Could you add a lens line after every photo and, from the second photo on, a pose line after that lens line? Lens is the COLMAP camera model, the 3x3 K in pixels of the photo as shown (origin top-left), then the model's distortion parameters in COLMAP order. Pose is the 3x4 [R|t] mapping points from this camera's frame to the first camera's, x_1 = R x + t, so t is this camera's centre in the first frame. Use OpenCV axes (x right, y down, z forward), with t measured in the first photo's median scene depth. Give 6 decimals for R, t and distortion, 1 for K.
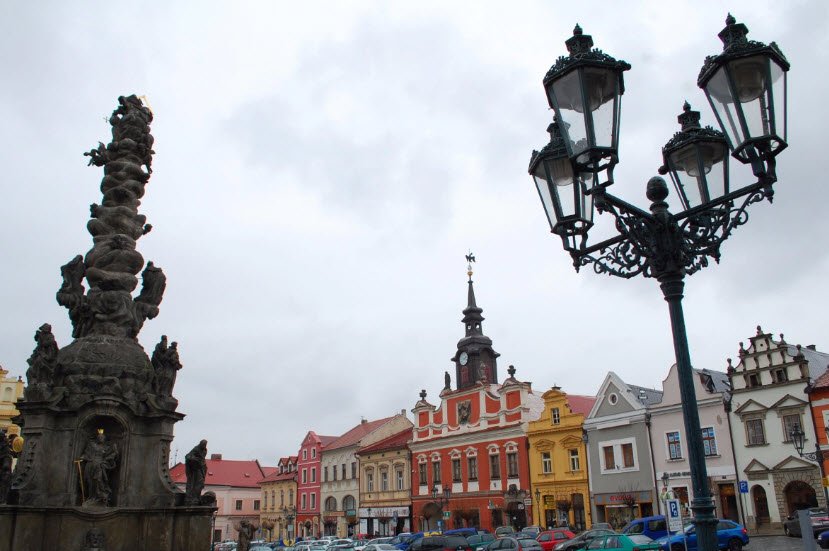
lens RADIAL K [[695.3, 0, 414.5], [0, 695.3, 275.5], [0, 0, 1]] dist [-0.077744, 0.004805]
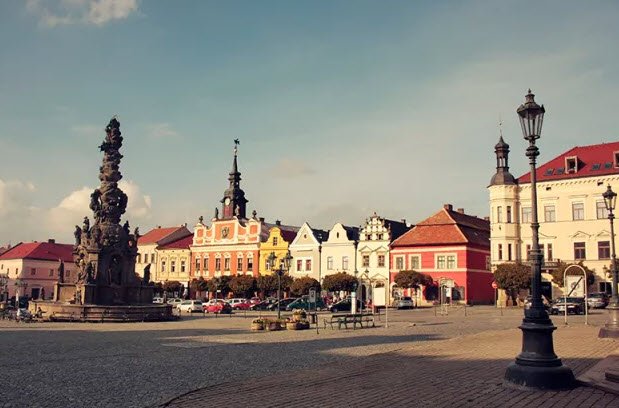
lens RADIAL K [[560.2, 0, 309.5], [0, 560.2, 204.0], [0, 0, 1]] dist [-0.125340, 0.000930]
pose [[0.965689, 0.082411, 0.246279, -0.083888], [-0.127481, 0.976625, 0.173067, -0.160459], [-0.226259, -0.198524, 0.953622, -0.427910]]
